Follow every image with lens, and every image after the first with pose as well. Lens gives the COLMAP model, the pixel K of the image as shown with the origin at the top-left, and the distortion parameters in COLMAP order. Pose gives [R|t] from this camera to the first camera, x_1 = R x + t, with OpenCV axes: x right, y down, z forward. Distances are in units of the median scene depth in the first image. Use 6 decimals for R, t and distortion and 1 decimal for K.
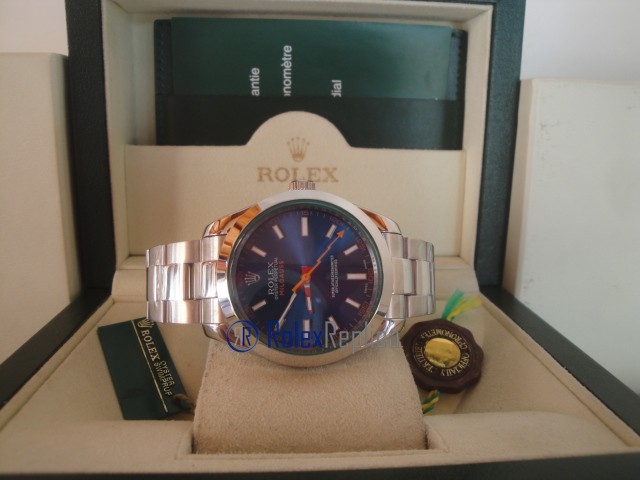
lens RADIAL K [[527.6, 0, 321.6], [0, 527.6, 239.5], [0, 0, 1]] dist [-0.156868, 0.112010]
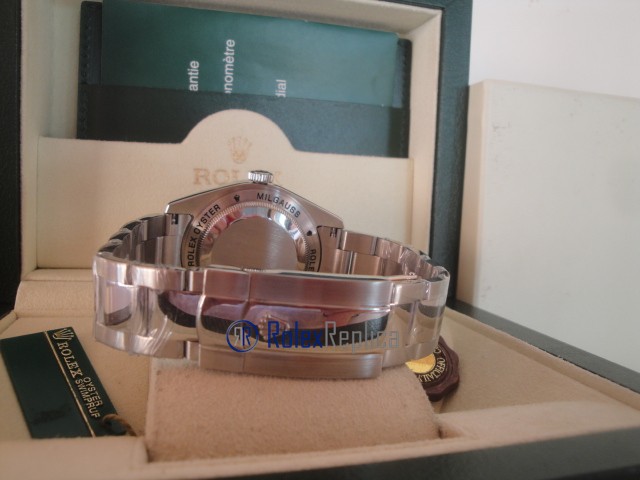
lens RADIAL K [[527.6, 0, 318.0], [0, 527.6, 239.6], [0, 0, 1]] dist [-0.156868, 0.112010]
pose [[0.981549, 0.005673, 0.191128, -0.087257], [0.019292, 0.991521, -0.128506, 0.106874], [-0.190237, 0.129822, 0.973117, 0.112643]]
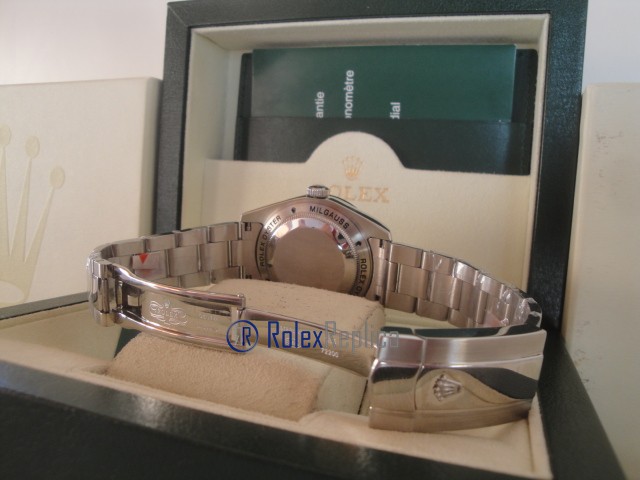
lens RADIAL K [[527.6, 0, 323.1], [0, 527.6, 239.2], [0, 0, 1]] dist [-0.156868, 0.112010]
pose [[0.918055, 0.074523, -0.389386, 0.324585], [-0.139033, 0.980316, -0.140179, 0.118973], [0.371274, 0.182830, 0.910345, 0.079495]]
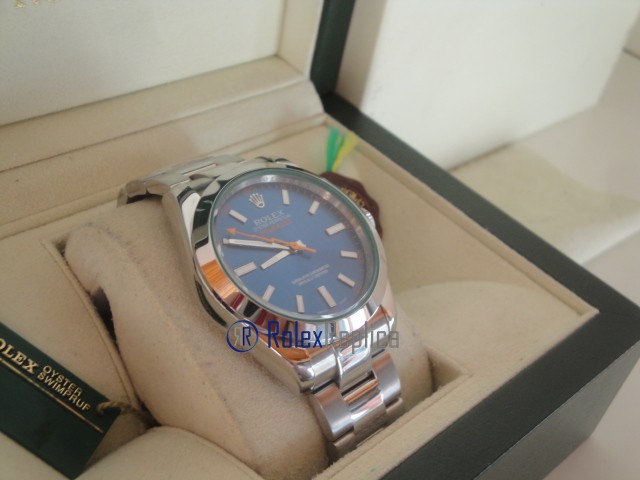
lens RADIAL K [[835.5, 0, 324.2], [0, 835.5, 234.7], [0, 0, 1]] dist [0.056387, 0.000000]
pose [[0.767839, -0.308853, 0.561277, -0.480093], [-0.022242, 0.862737, 0.505164, -0.390619], [-0.640256, -0.400369, 0.655574, 0.087056]]
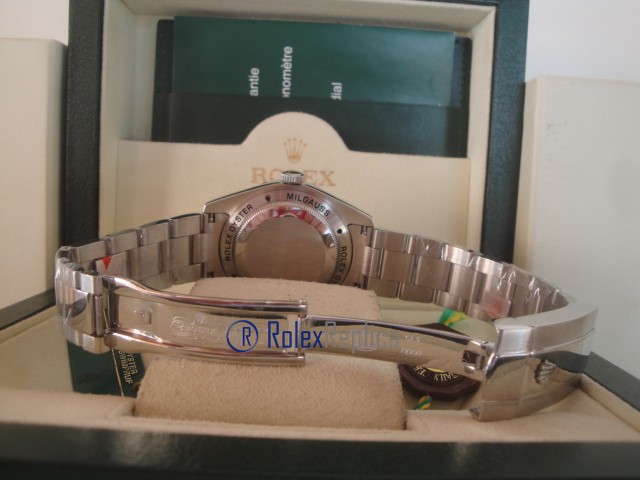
lens RADIAL K [[527.6, 0, 319.4], [0, 527.6, 235.4], [0, 0, 1]] dist [-0.156868, 0.112010]
pose [[0.998307, 0.035881, -0.045770, 0.053269], [-0.041725, 0.990120, -0.133869, 0.115940], [0.040515, 0.135552, 0.989941, 0.066653]]
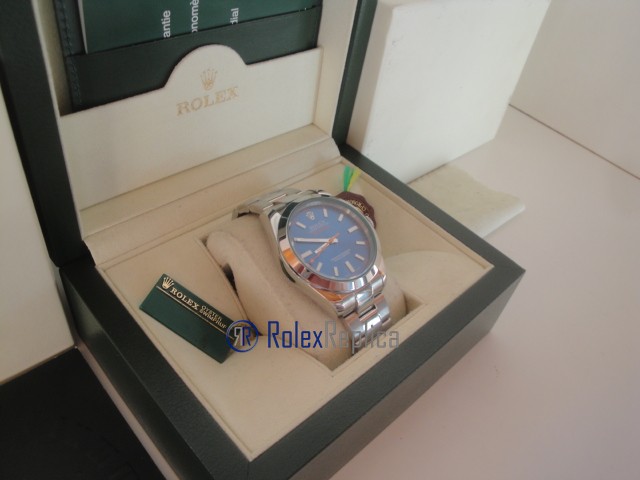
lens RADIAL K [[527.6, 0, 320.4], [0, 527.6, 238.7], [0, 0, 1]] dist [-0.156868, 0.112010]
pose [[0.769249, -0.367672, 0.522564, -0.569225], [0.014780, 0.827870, 0.560726, -0.516210], [-0.638779, -0.423614, 0.642272, 0.030886]]
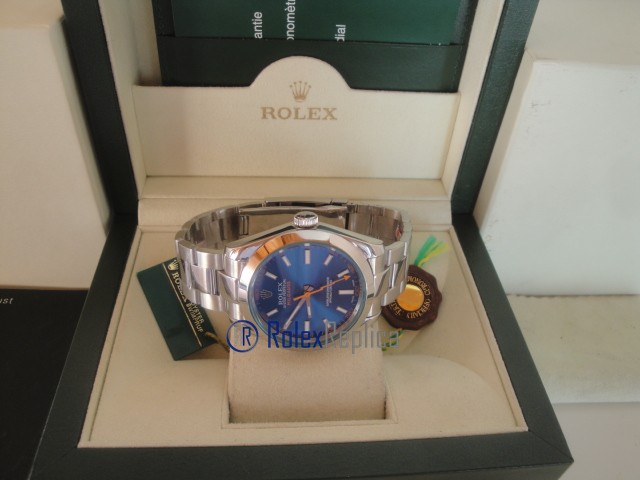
lens RADIAL K [[527.6, 0, 319.3], [0, 527.6, 239.3], [0, 0, 1]] dist [-0.156868, 0.112010]
pose [[0.999183, 0.031877, 0.024830, -0.023969], [-0.039981, 0.868957, 0.493271, -0.447883], [-0.005852, -0.493860, 0.869521, -0.045074]]
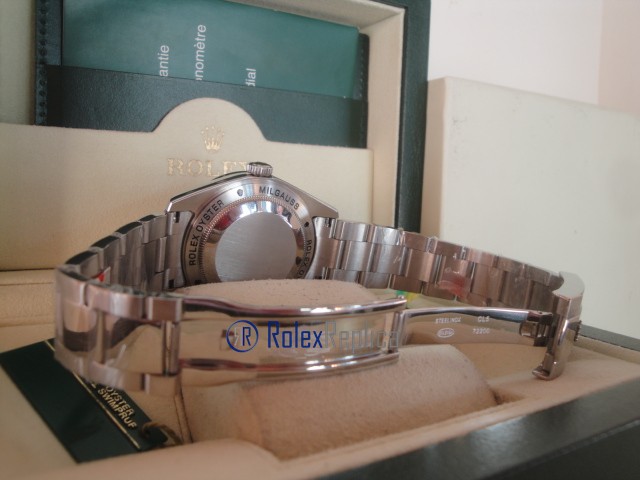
lens RADIAL K [[527.6, 0, 321.2], [0, 527.6, 235.8], [0, 0, 1]] dist [-0.156868, 0.112010]
pose [[0.902877, -0.028518, 0.428952, -0.274088], [0.079482, 0.991669, -0.101367, 0.097840], [-0.422487, 0.125616, 0.897622, 0.157925]]
